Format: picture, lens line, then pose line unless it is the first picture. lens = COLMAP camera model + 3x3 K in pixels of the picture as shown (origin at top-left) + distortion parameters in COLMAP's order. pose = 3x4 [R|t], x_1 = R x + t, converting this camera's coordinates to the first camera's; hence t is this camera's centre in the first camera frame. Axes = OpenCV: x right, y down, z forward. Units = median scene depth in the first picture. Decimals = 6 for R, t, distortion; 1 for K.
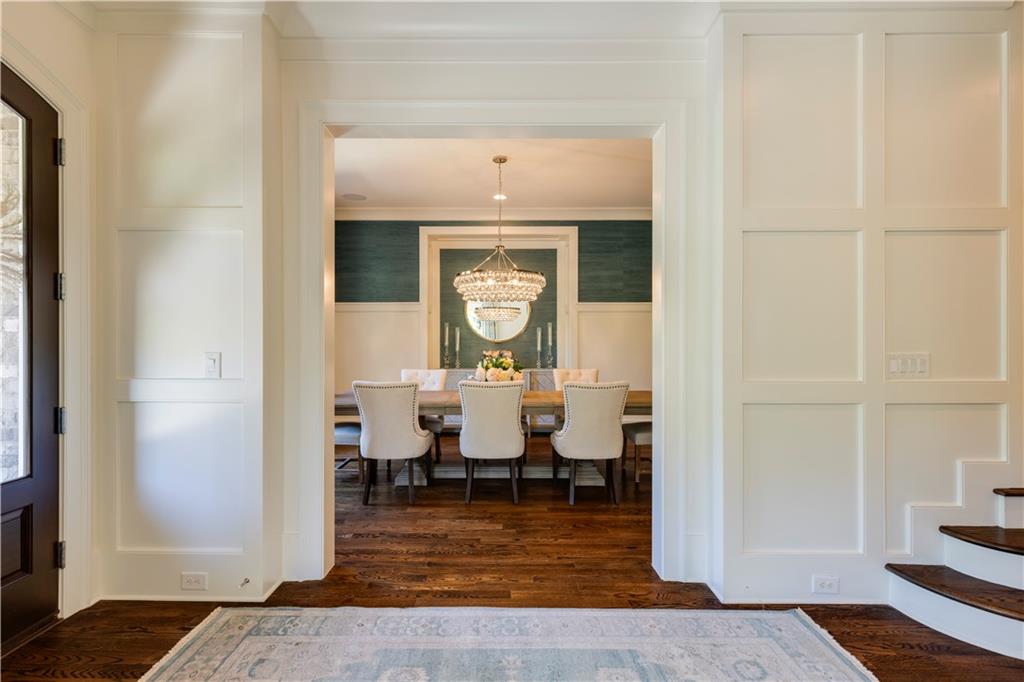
lens RADIAL K [[453.1, 0, 511.6], [0, 453.1, 343.8], [0, 0, 1]] dist [-0.000762, -0.000117]
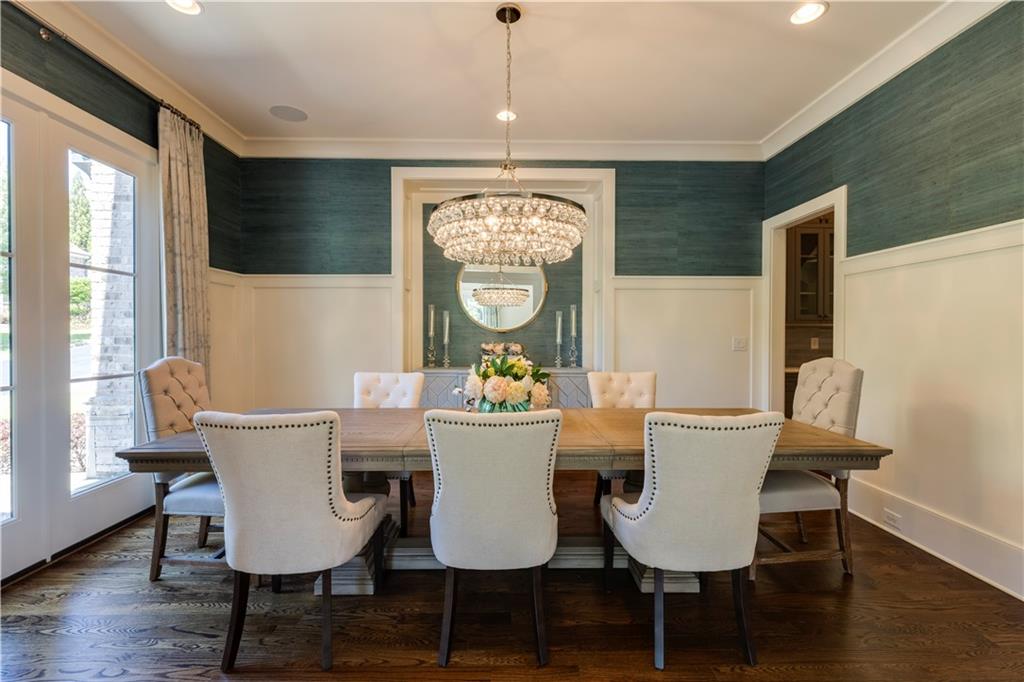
lens RADIAL K [[453.1, 0, 515.5], [0, 453.1, 334.7], [0, 0, 1]] dist [-0.000762, -0.000117]
pose [[0.999985, 0.001721, 0.005105, -0.013363], [-0.001725, 0.999998, 0.000850, 0.000779], [-0.005104, -0.000858, 0.999987, 0.291235]]
